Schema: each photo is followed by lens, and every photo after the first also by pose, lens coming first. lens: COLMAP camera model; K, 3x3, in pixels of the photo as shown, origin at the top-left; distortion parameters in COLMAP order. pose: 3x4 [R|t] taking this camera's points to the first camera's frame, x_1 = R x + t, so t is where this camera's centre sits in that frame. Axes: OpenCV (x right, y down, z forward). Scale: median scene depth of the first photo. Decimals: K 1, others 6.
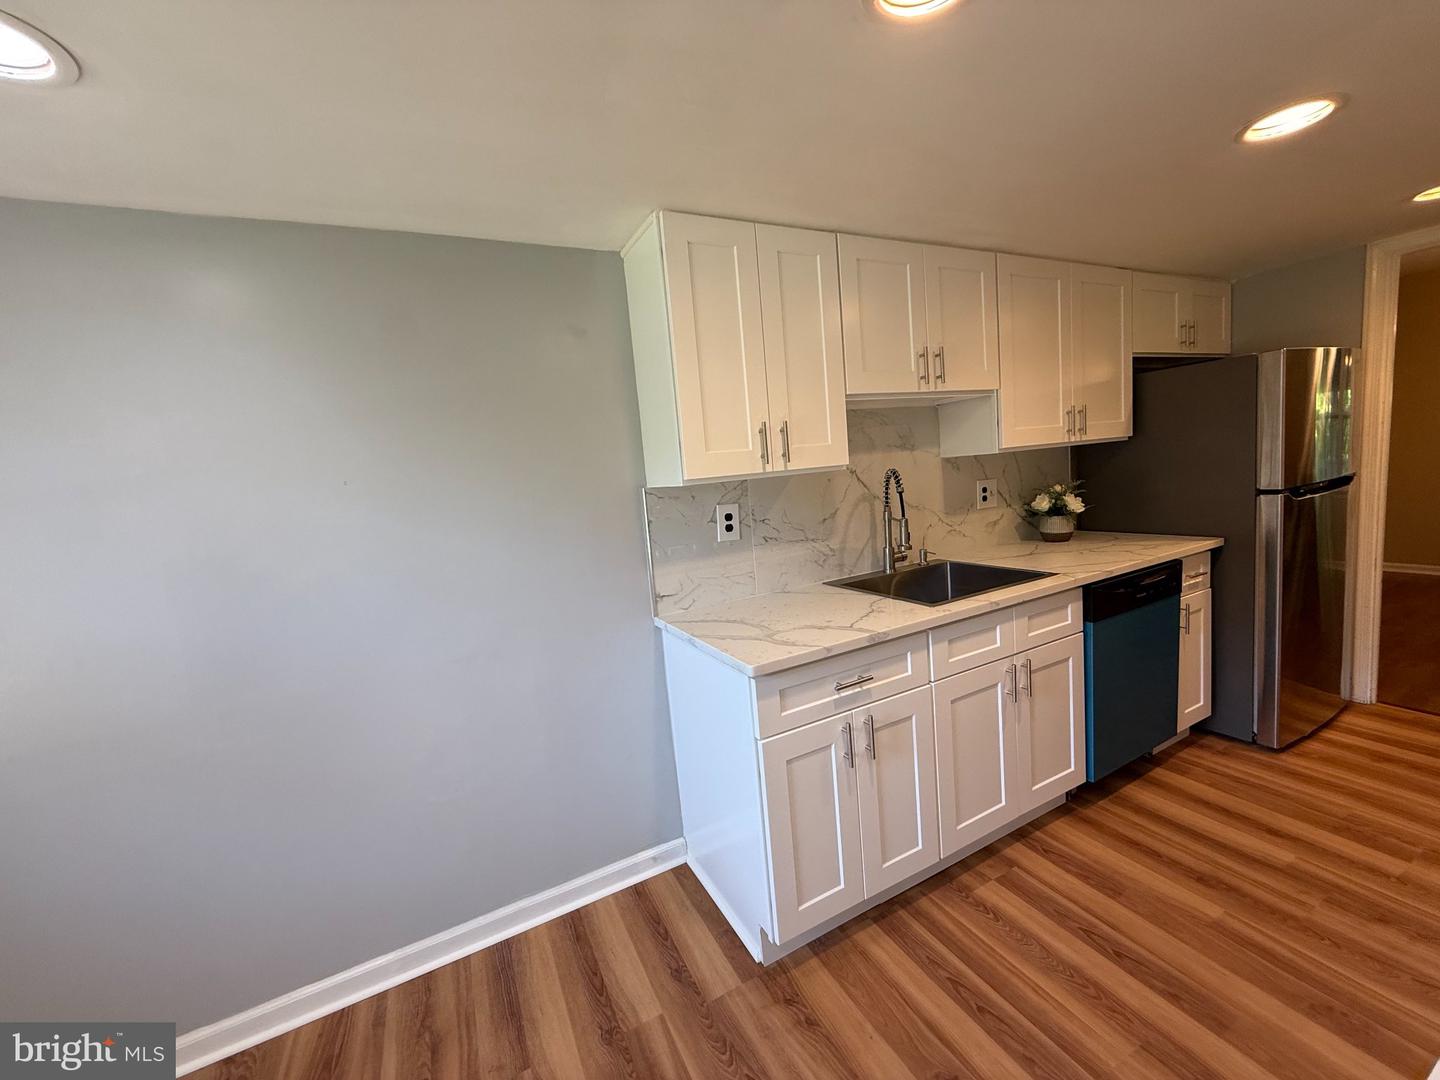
lens RADIAL K [[576.4, 0, 718.0], [0, 576.4, 536.7], [0, 0, 1]] dist [-0.001329, 0.001469]
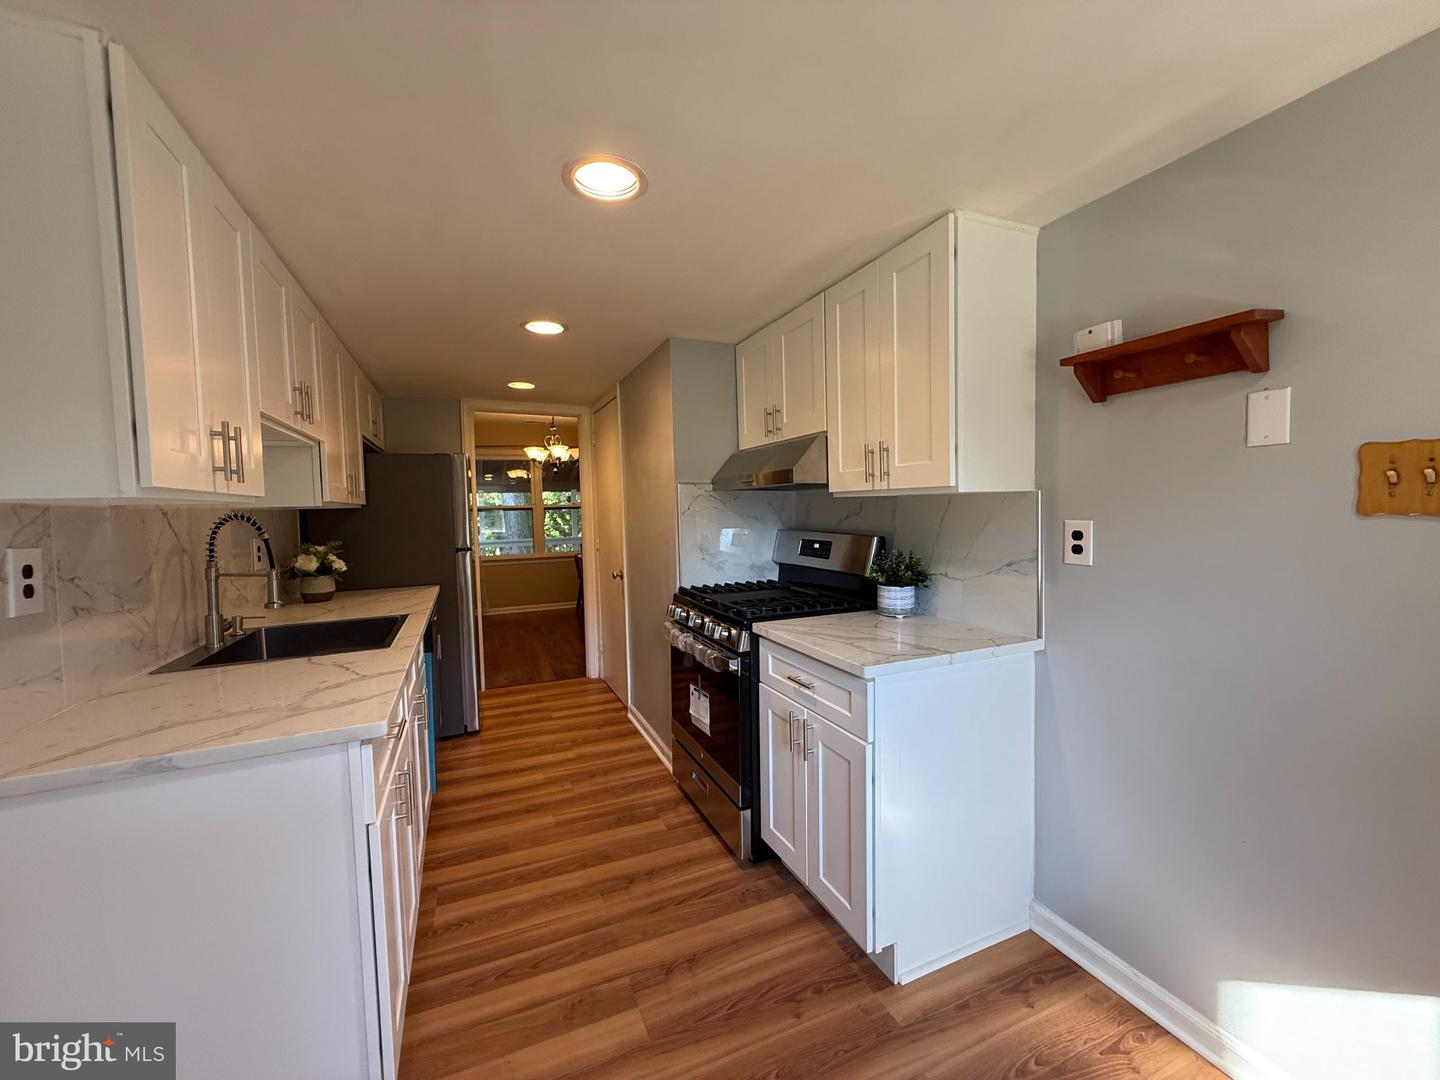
lens RADIAL K [[576.4, 0, 716.1], [0, 576.4, 540.1], [0, 0, 1]] dist [-0.001329, 0.001469]
pose [[0.066609, 0.031802, 0.997272, -0.491524], [0.135049, 0.990007, -0.040590, 0.047912], [-0.988597, 0.137385, 0.061649, 0.314501]]
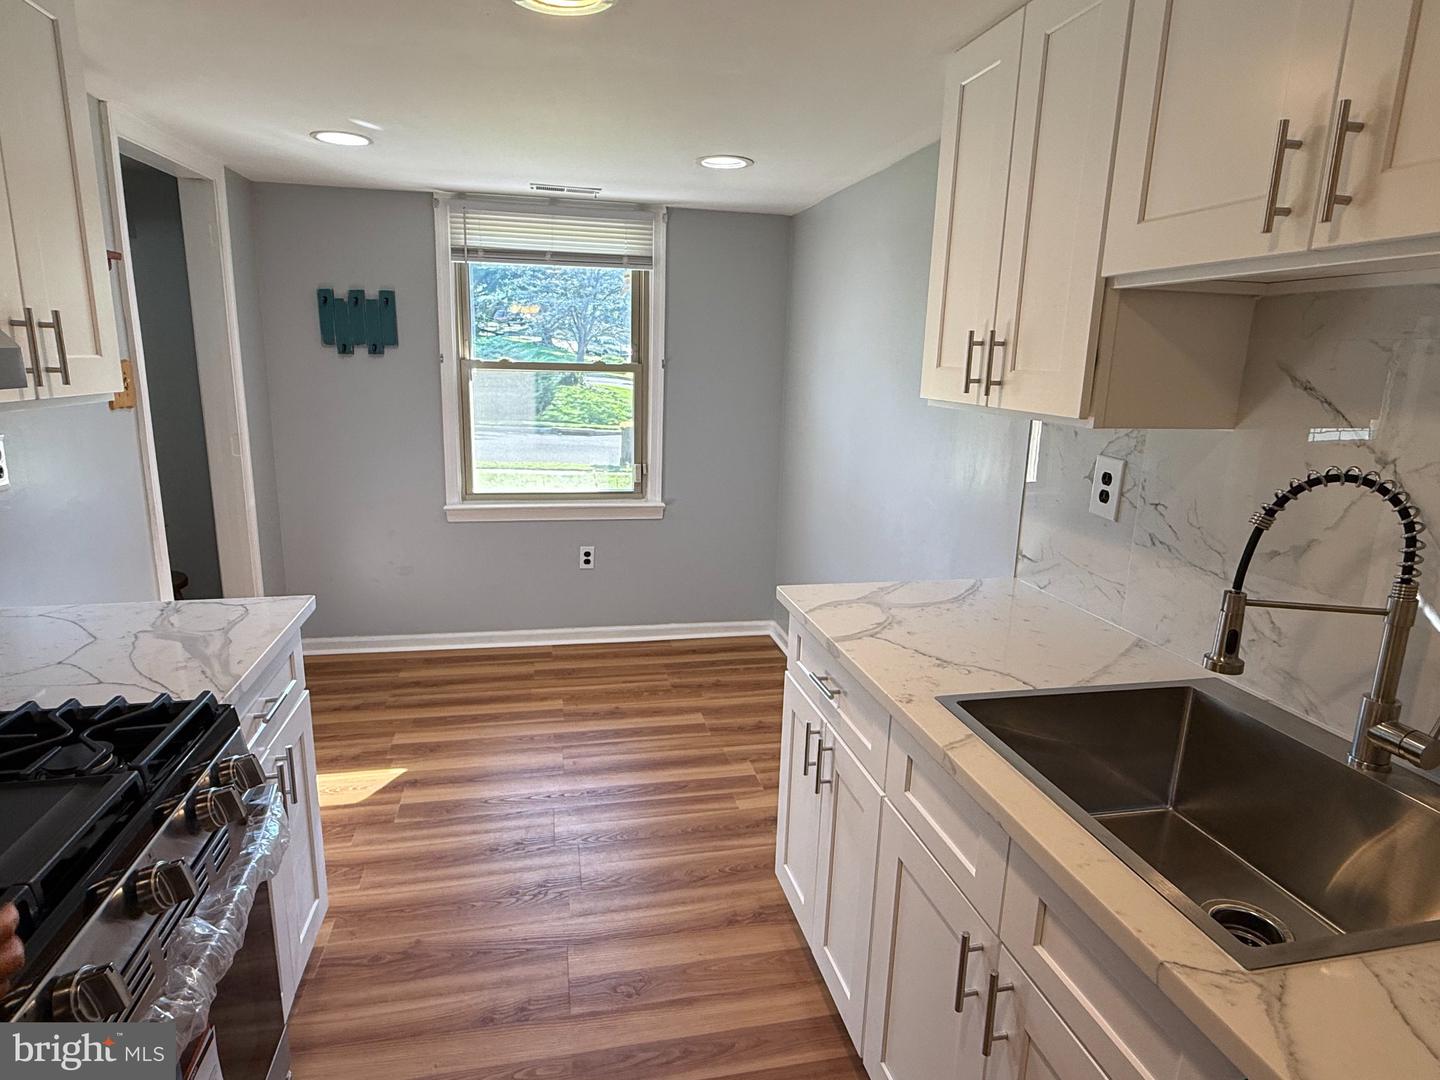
lens RADIAL K [[818.8, 0, 714.8], [0, 818.8, 540.7], [0, 0, 1]] dist [0.003464, 0.001192]
pose [[-0.252689, 0.297641, -0.920629, 0.937177], [-0.115265, 0.935472, 0.334076, -0.213750], [0.960657, 0.190534, -0.202076, 0.797456]]
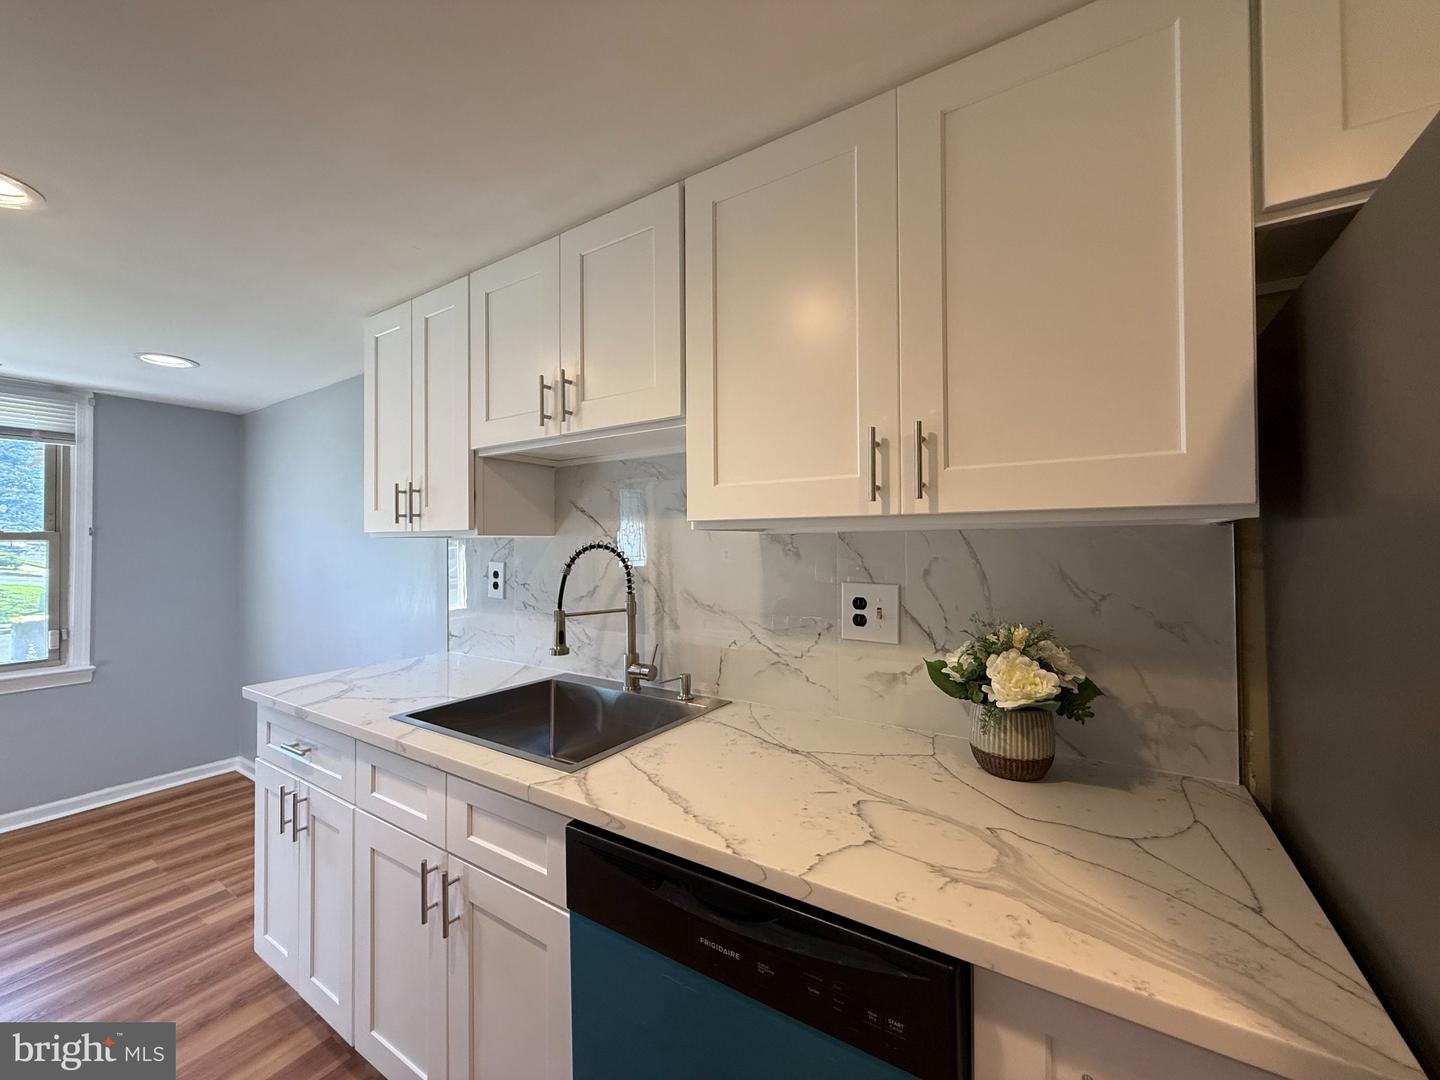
lens RADIAL K [[576.4, 0, 714.8], [0, 576.4, 536.8], [0, 0, 1]] dist [-0.001329, 0.001469]
pose [[0.495335, 0.077737, -0.865217, 1.071565], [-0.139155, 0.990227, 0.009304, -0.161920], [0.857484, 0.115790, 0.501312, 0.823145]]
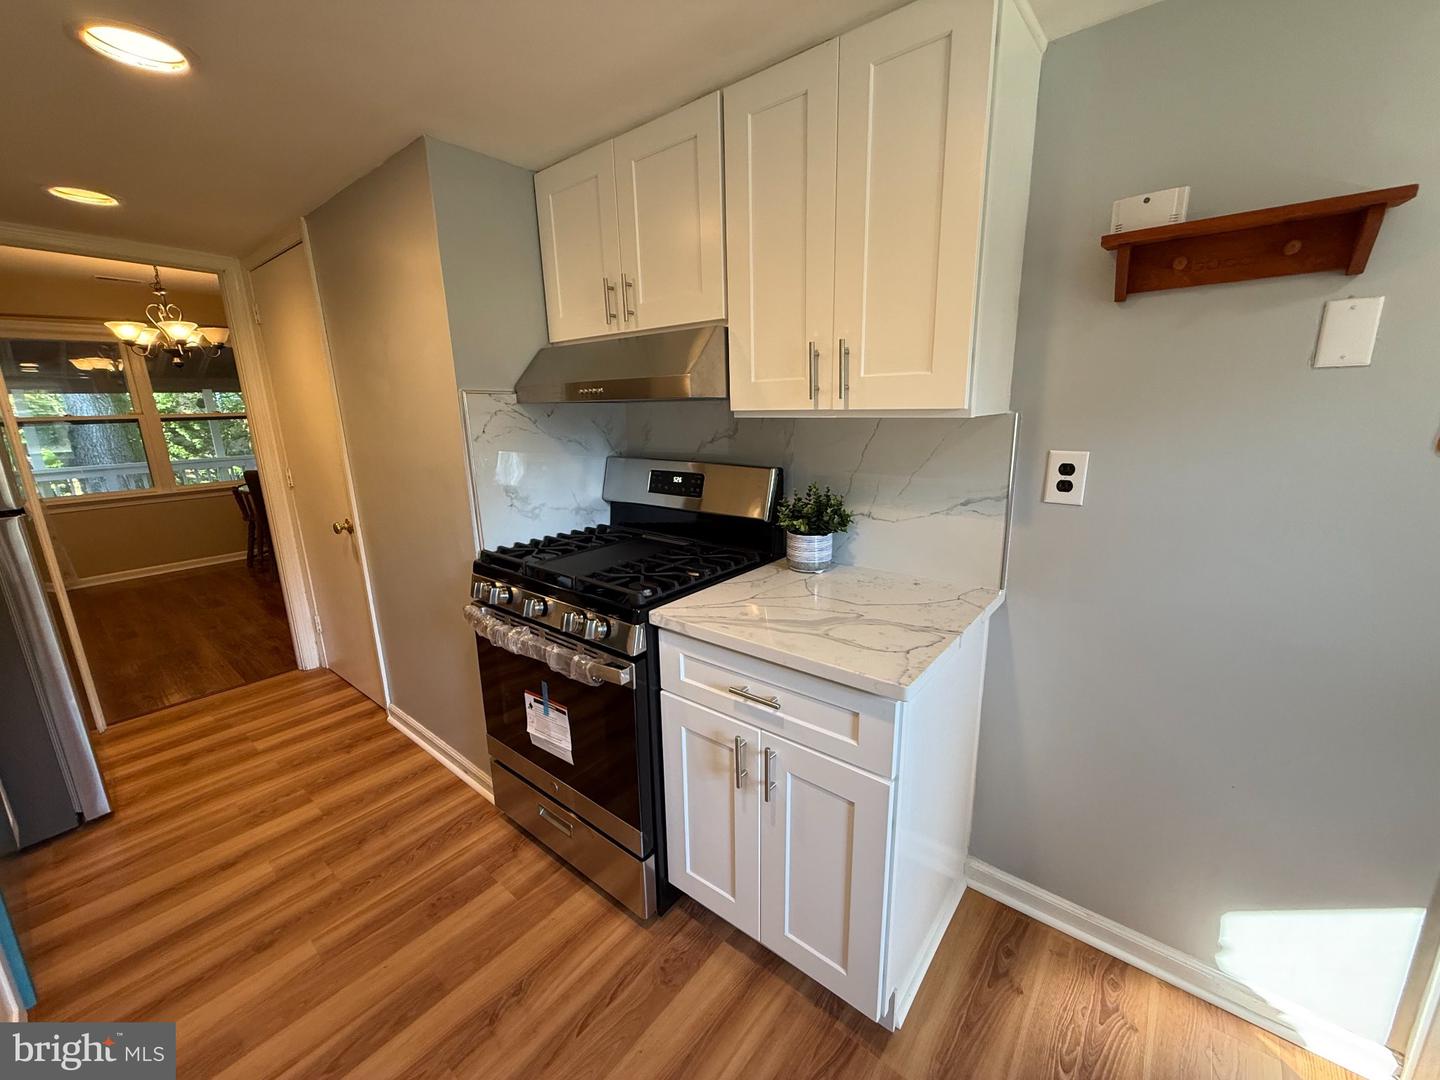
lens RADIAL K [[576.4, 0, 715.0], [0, 576.4, 538.2], [0, 0, 1]] dist [-0.001329, 0.001469]
pose [[-0.399101, -0.113122, 0.909902, -0.124530], [0.167932, 0.966556, 0.193824, -0.040458], [-0.901397, 0.230157, -0.366757, 0.489167]]
